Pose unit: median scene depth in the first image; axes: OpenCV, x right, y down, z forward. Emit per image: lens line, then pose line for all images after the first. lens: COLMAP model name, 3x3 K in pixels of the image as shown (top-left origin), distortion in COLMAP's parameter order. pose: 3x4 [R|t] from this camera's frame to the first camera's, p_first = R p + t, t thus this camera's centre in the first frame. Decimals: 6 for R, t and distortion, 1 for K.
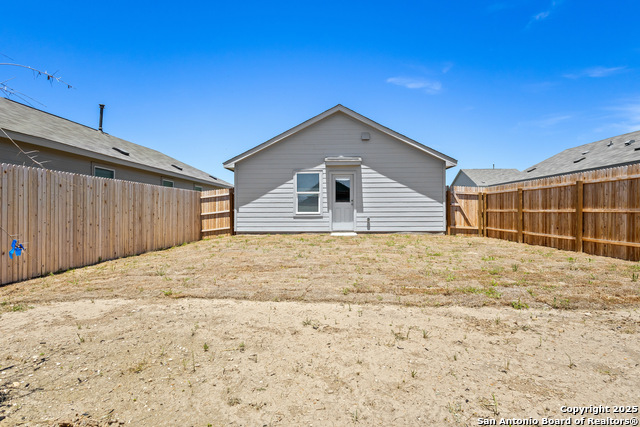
lens RADIAL K [[356.2, 0, 319.3], [0, 356.2, 212.7], [0, 0, 1]] dist [0.000385, 0.000079]
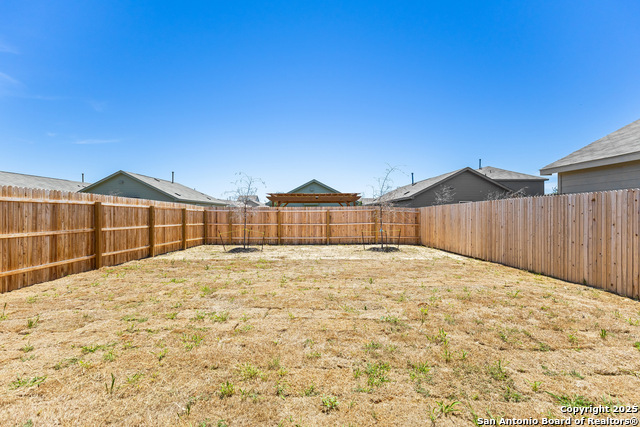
lens RADIAL K [[293.3, 0, 320.0], [0, 293.3, 213.0], [0, 0, 1]] dist [0.001770, 0.000136]
pose [[-0.998165, 0.007604, -0.060081, 0.123559], [0.007568, 0.999971, 0.000831, -0.057021], [0.060085, 0.000375, -0.998193, 1.833036]]
